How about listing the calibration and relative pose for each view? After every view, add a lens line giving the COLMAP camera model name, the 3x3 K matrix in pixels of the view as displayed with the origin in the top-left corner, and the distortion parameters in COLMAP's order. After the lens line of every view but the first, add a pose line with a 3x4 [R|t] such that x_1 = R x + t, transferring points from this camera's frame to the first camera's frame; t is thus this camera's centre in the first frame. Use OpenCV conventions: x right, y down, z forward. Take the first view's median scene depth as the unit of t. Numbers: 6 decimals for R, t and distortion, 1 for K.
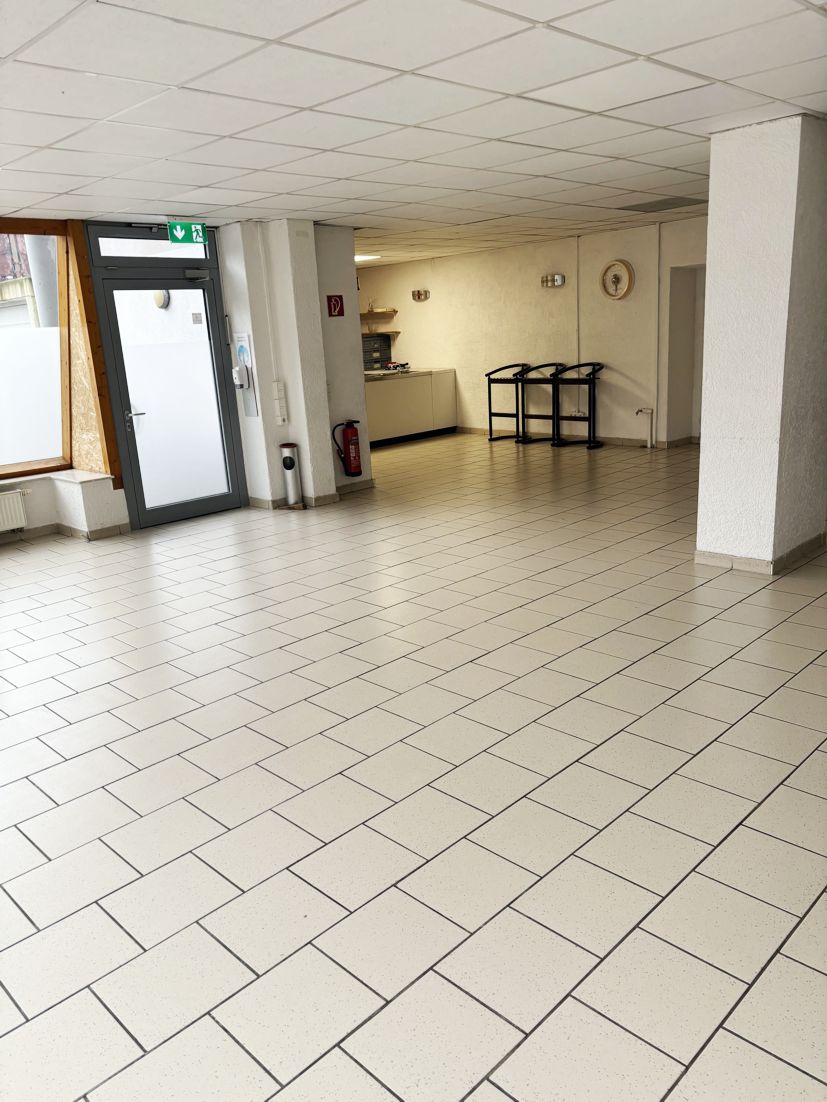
lens RADIAL K [[822.9, 0, 411.4], [0, 822.9, 560.2], [0, 0, 1]] dist [0.022320, -0.002155]
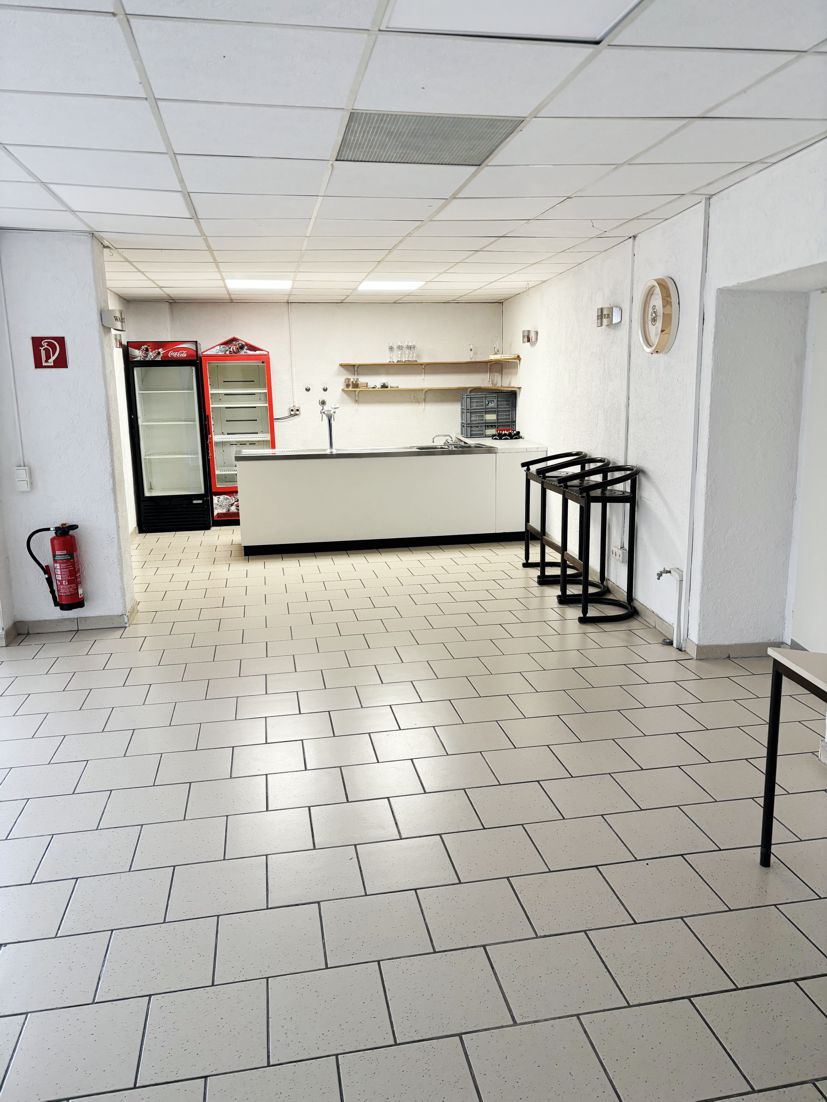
lens RADIAL K [[822.9, 0, 413.6], [0, 822.9, 549.2], [0, 0, 1]] dist [0.022320, -0.002155]
pose [[0.819839, 0.155893, -0.550964, 0.429452], [-0.184182, 0.982884, 0.004040, -0.170078], [0.542164, 0.098165, 0.834519, 0.503302]]
